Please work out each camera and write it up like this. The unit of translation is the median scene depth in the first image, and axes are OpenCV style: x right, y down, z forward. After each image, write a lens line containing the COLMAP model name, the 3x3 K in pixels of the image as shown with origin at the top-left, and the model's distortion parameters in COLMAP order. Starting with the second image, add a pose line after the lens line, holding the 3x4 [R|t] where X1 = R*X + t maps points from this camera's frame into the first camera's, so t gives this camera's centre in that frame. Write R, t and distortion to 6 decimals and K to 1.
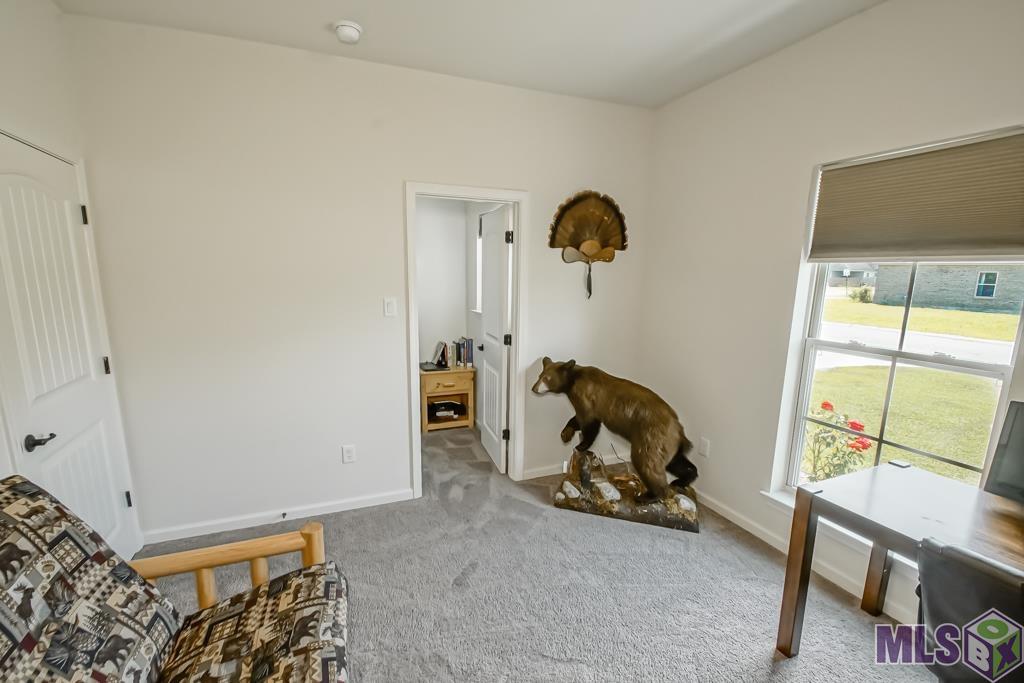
lens RADIAL K [[458.5, 0, 511.8], [0, 458.5, 363.4], [0, 0, 1]] dist [-0.000130, 0.000034]
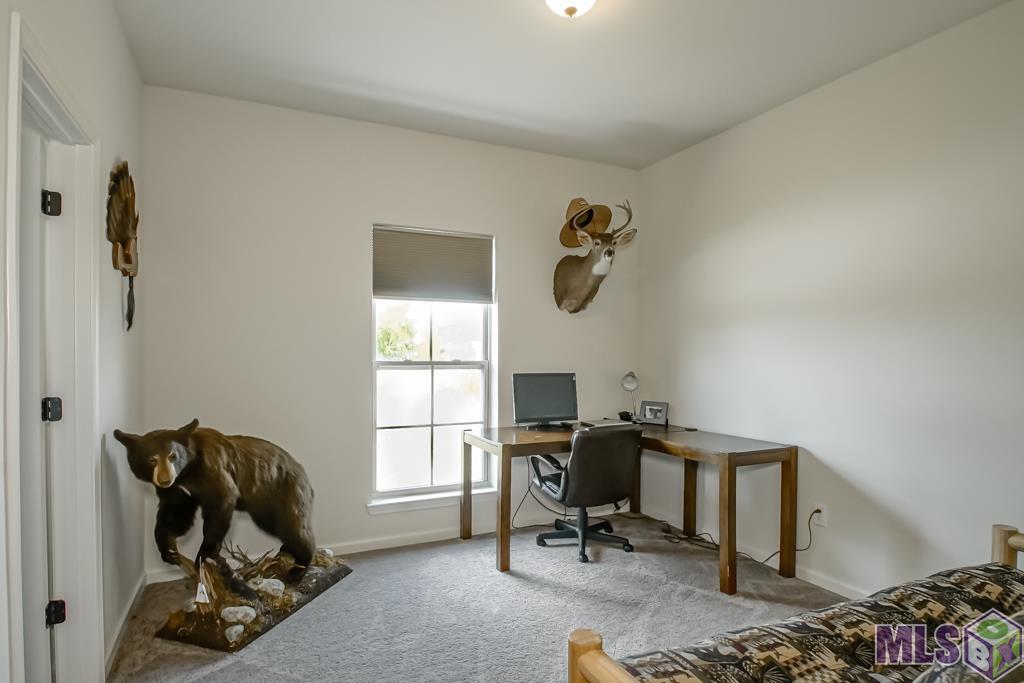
lens RADIAL K [[532.8, 0, 508.1], [0, 532.8, 361.0], [0, 0, 1]] dist [-0.009893, -0.000992]
pose [[-0.039296, -0.027419, 0.998851, -0.645628], [0.195071, 0.980179, 0.034580, -0.029700], [-0.980002, 0.196206, -0.033168, 0.595235]]
